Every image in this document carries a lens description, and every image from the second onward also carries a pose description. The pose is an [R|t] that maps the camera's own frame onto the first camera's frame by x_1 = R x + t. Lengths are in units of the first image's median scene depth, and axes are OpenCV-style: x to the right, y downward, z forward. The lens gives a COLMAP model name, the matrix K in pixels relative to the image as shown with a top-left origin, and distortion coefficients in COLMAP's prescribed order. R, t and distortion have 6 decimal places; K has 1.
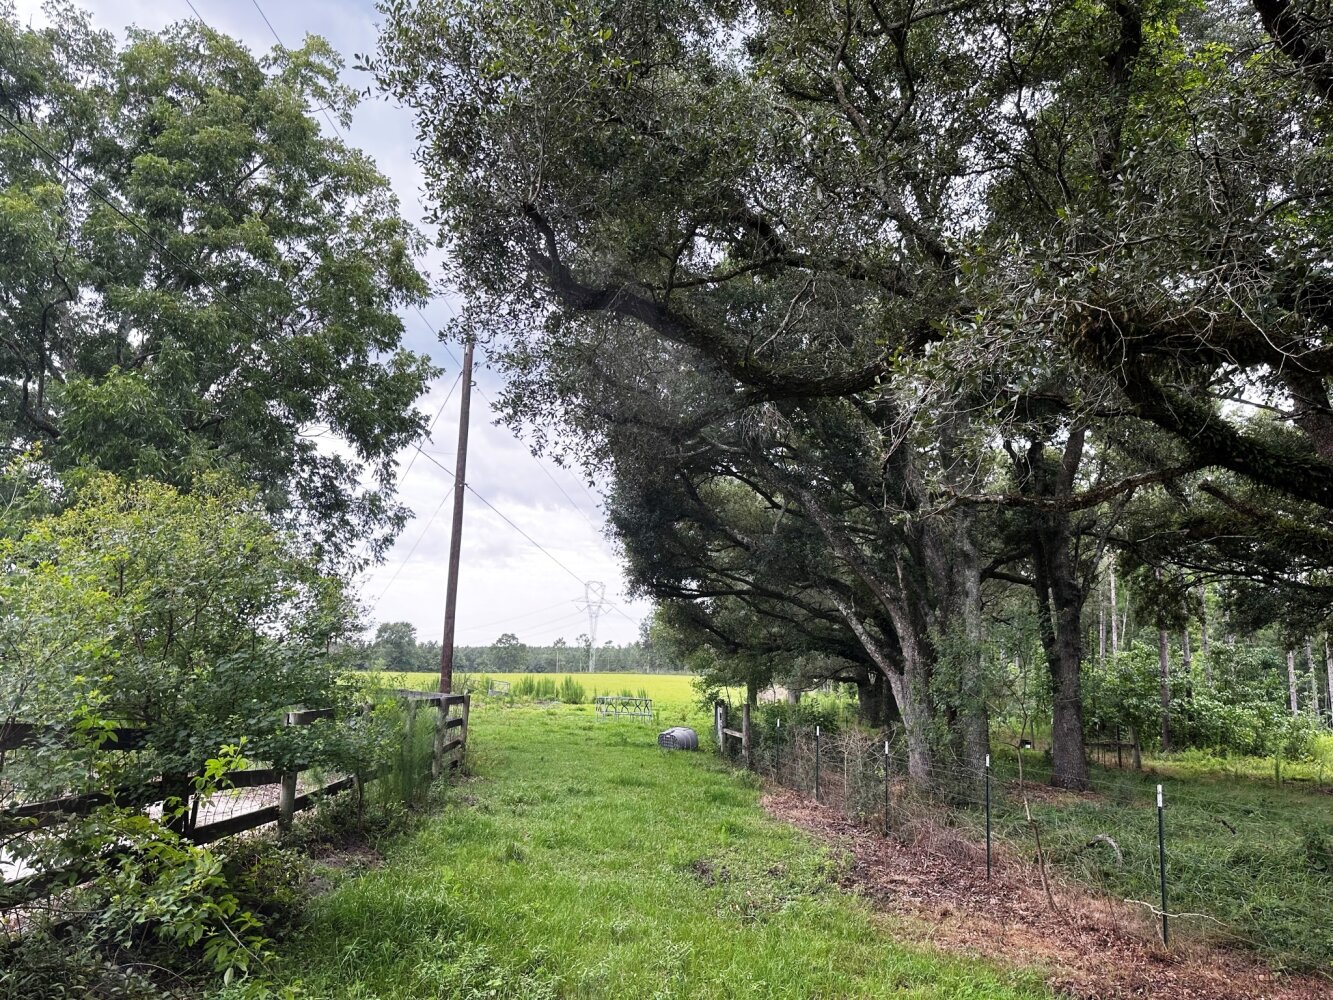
lens RADIAL K [[933.4, 0, 667.4], [0, 933.4, 502.8], [0, 0, 1]] dist [-0.000128, -0.000155]
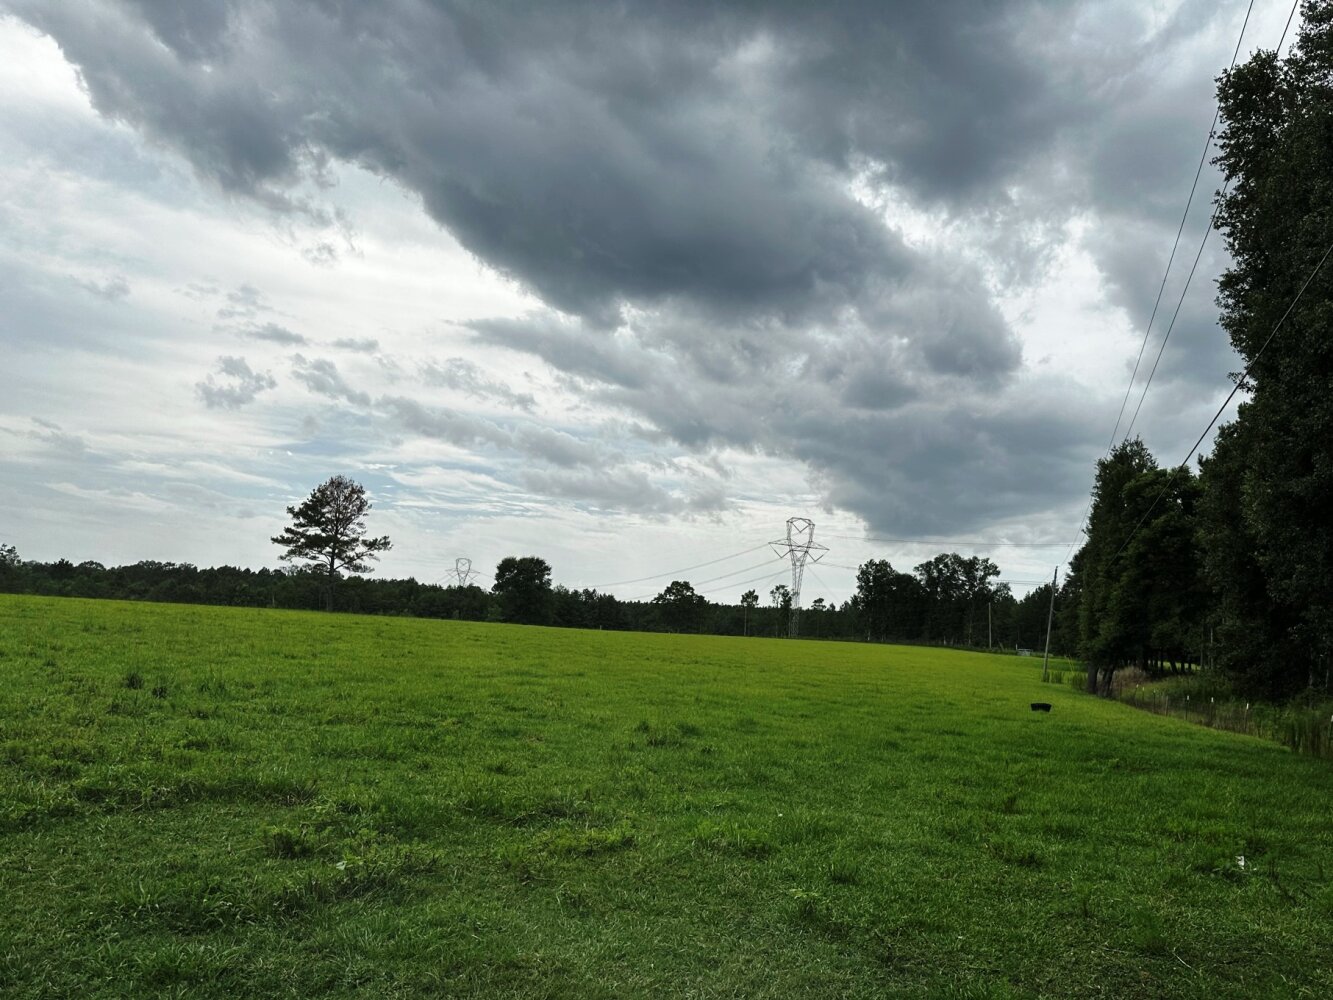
lens RADIAL K [[933.4, 0, 667.1], [0, 933.4, 496.4], [0, 0, 1]] dist [-0.000128, -0.000155]
pose [[0.970060, 0.020619, -0.241990, -0.001763], [-0.013417, 0.999418, 0.031374, 0.048226], [0.242496, -0.027188, 0.969771, 0.273995]]
